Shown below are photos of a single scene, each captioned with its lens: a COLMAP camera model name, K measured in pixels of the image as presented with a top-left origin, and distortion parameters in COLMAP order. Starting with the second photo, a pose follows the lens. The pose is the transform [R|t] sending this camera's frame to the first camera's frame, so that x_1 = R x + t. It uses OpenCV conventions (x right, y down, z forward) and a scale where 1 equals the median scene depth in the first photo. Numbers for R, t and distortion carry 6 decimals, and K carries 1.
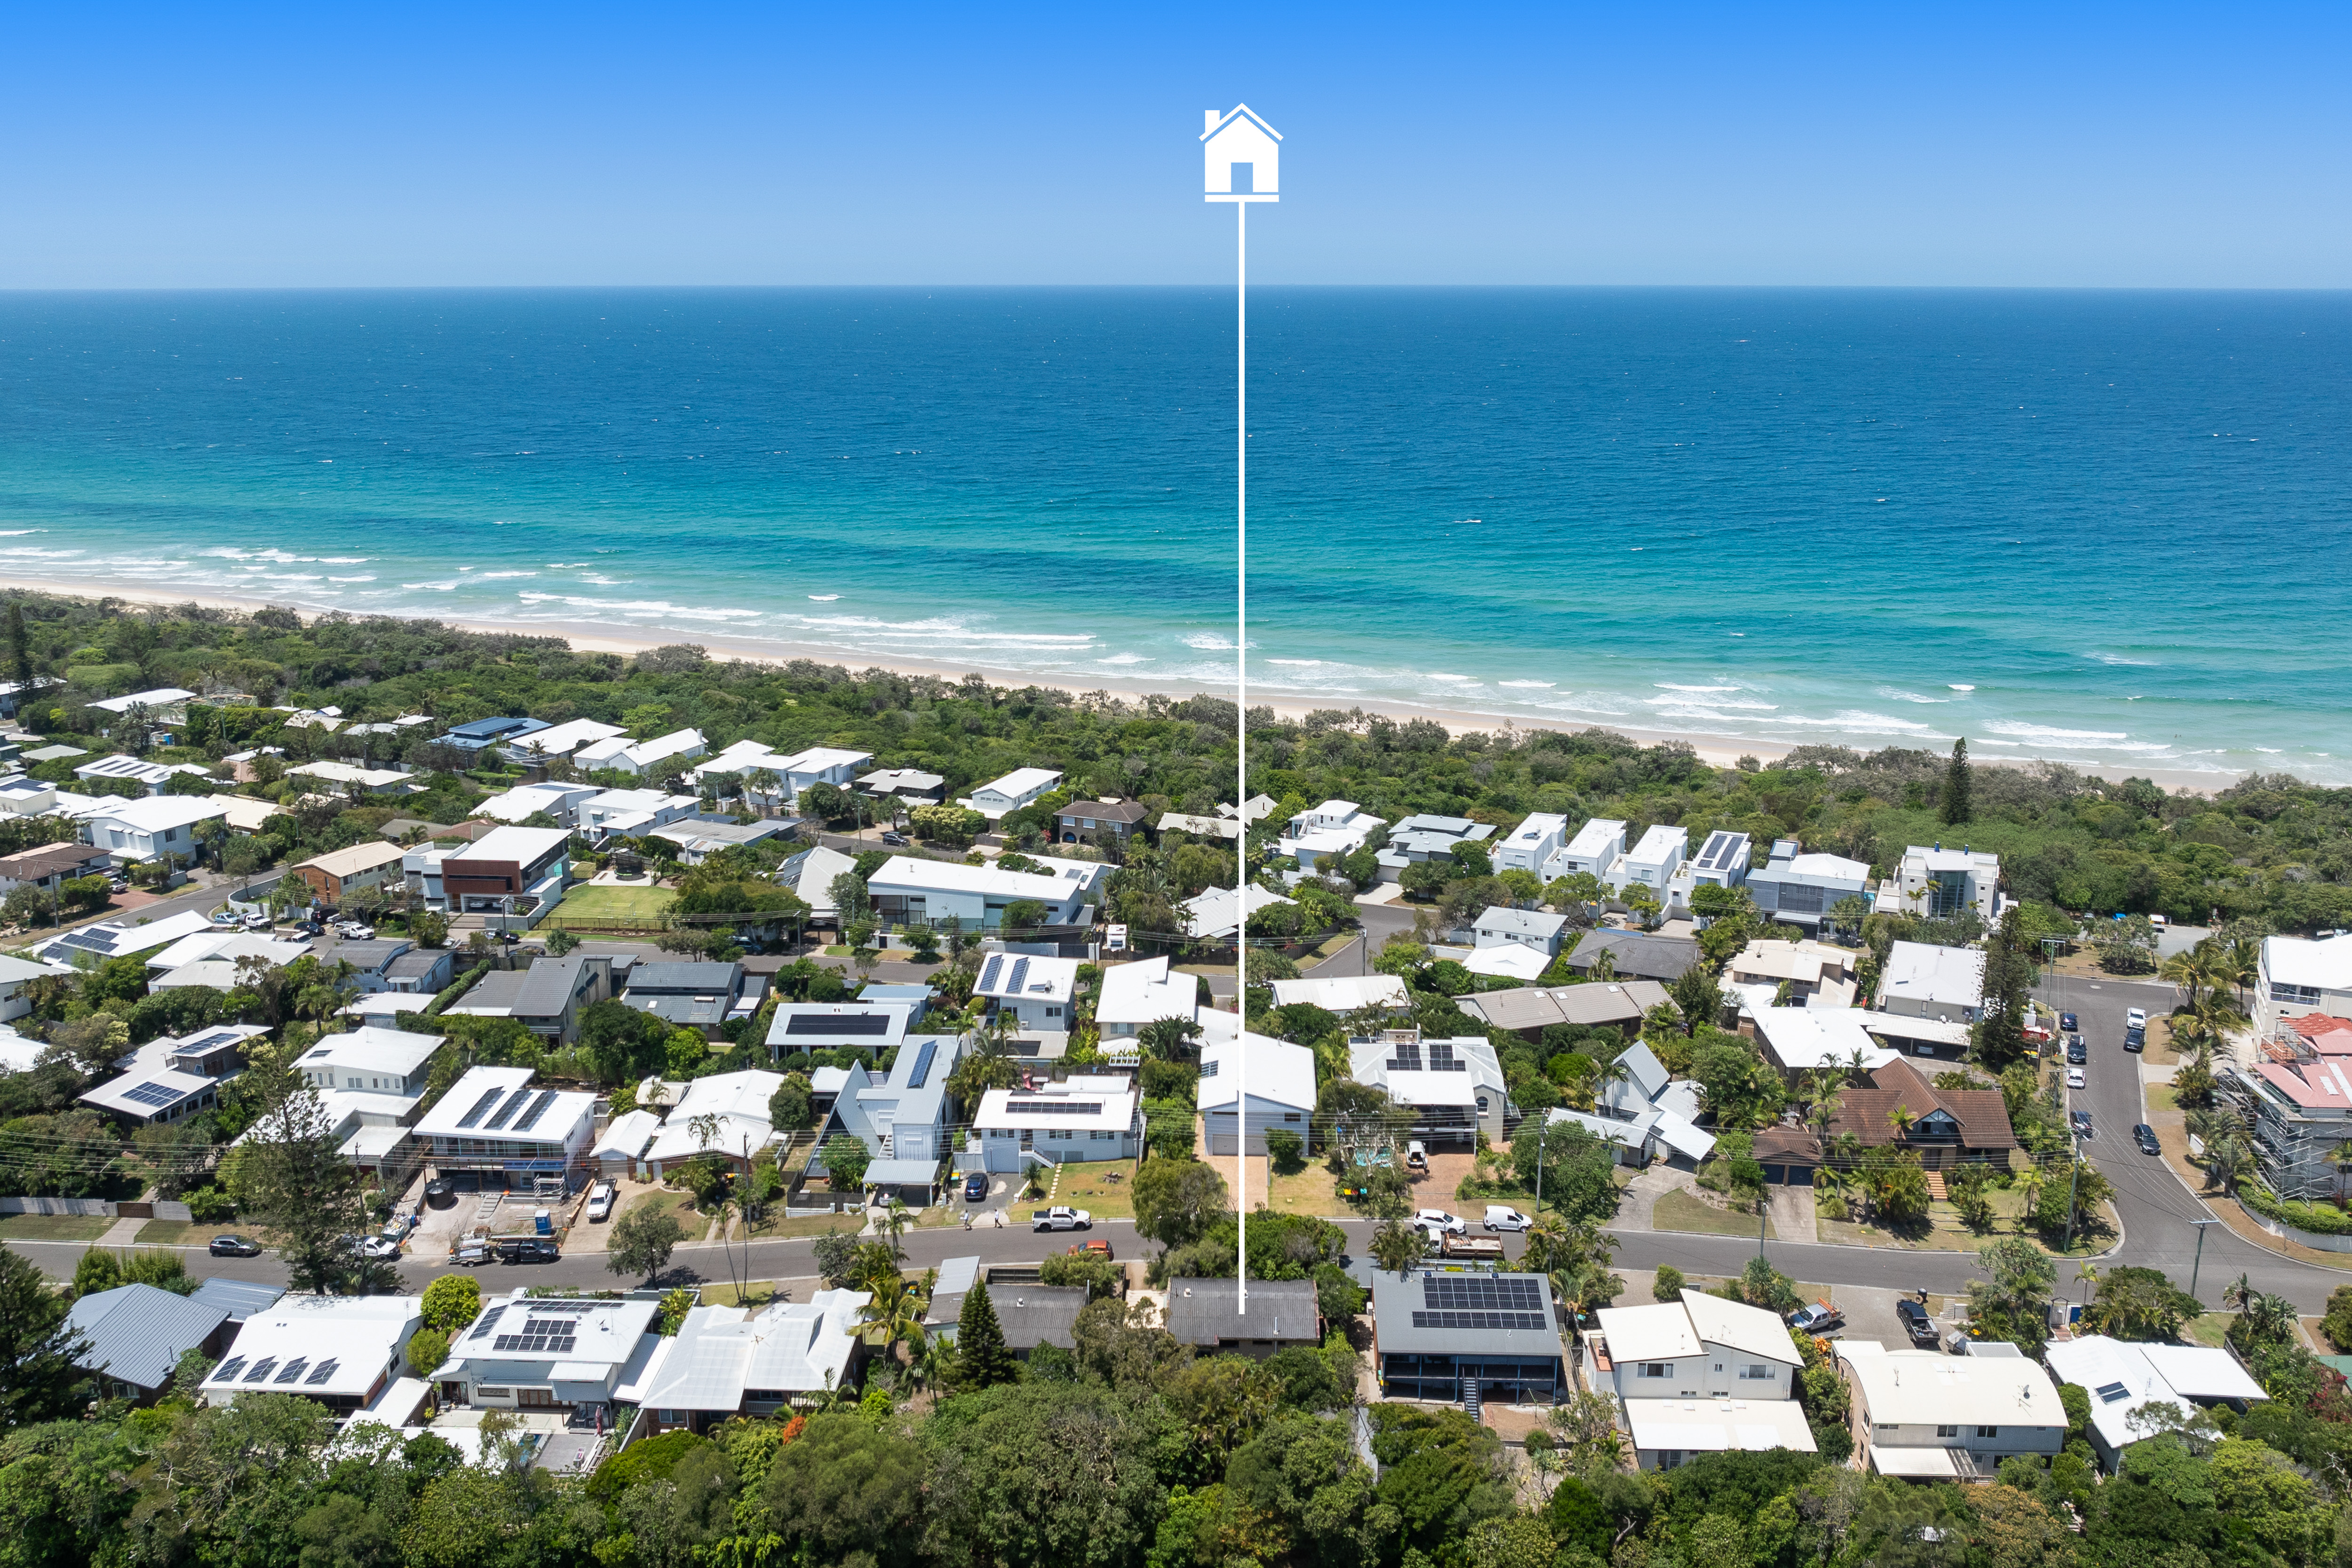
lens RADIAL K [[1949.6, 0, 1176.0], [0, 1949.6, 784.0], [0, 0, 1]] dist [-0.007461, 0.000867]
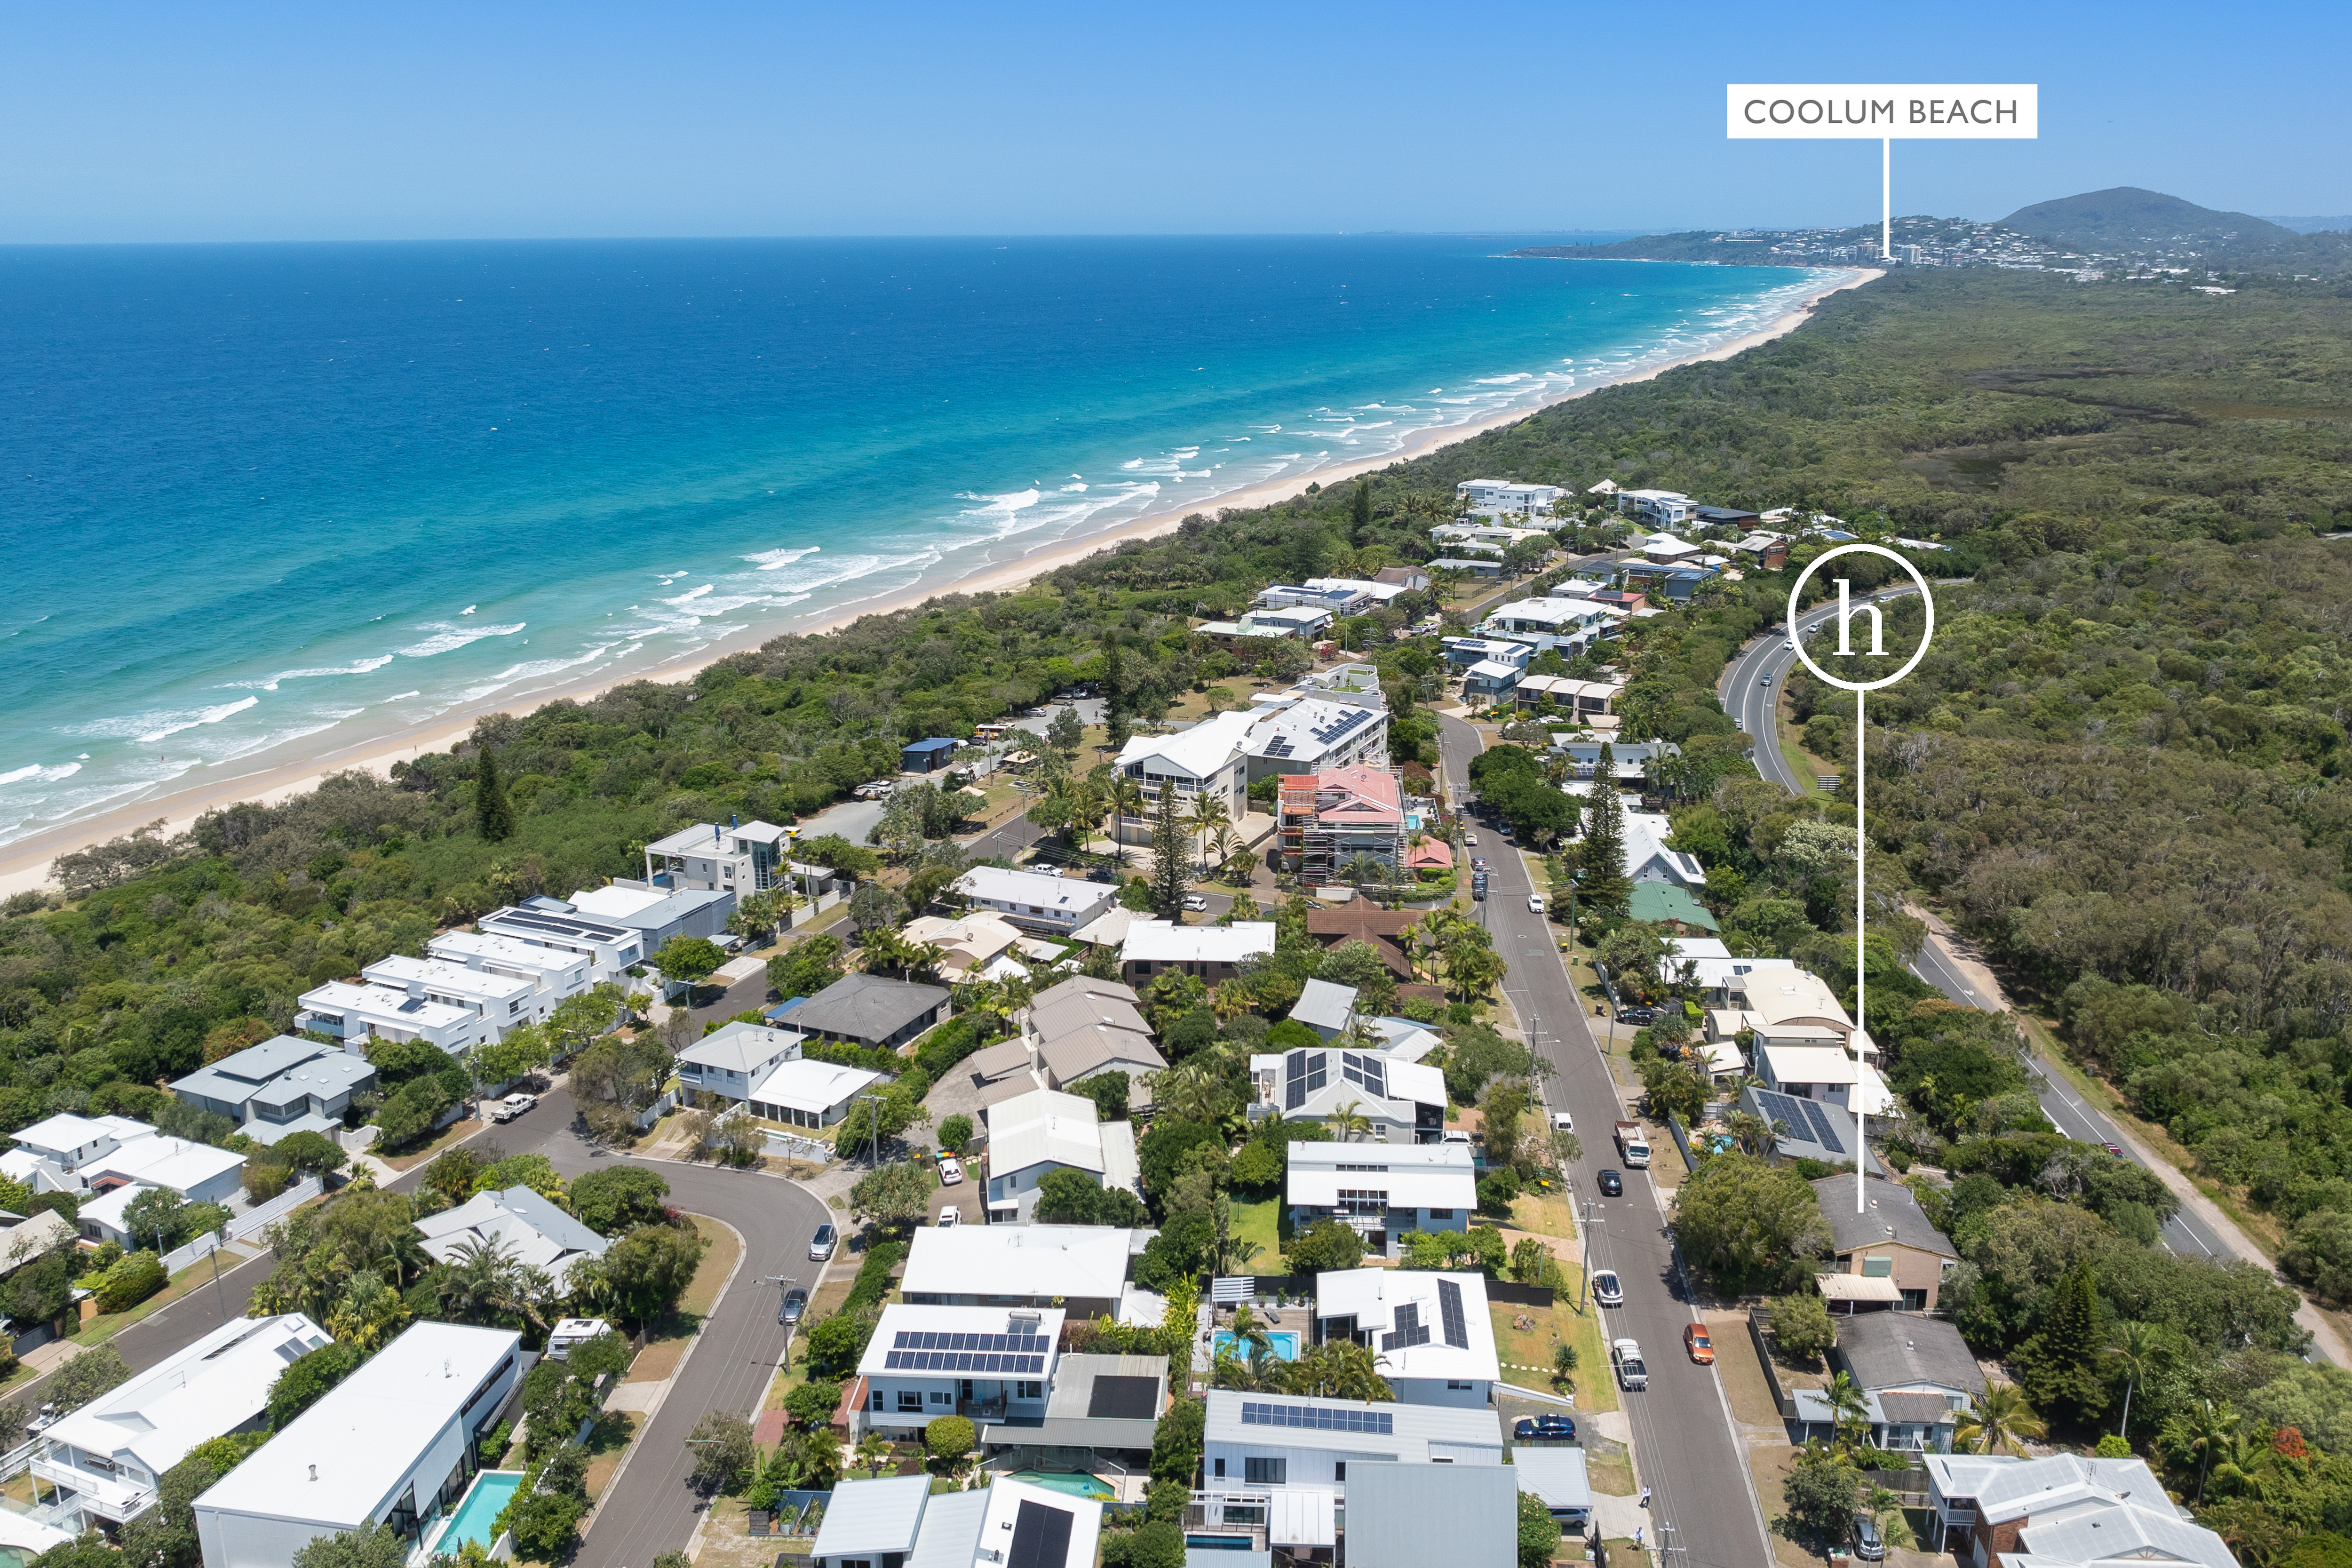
lens RADIAL K [[1949.9, 0, 1176.0], [0, 1949.9, 784.0], [0, 0, 1]] dist [-0.007461, 0.000867]
pose [[0.028364, -0.262464, 0.964525, -0.808588], [0.247013, 0.936828, 0.247663, -0.264914], [-0.968597, 0.231226, 0.091405, 1.053976]]
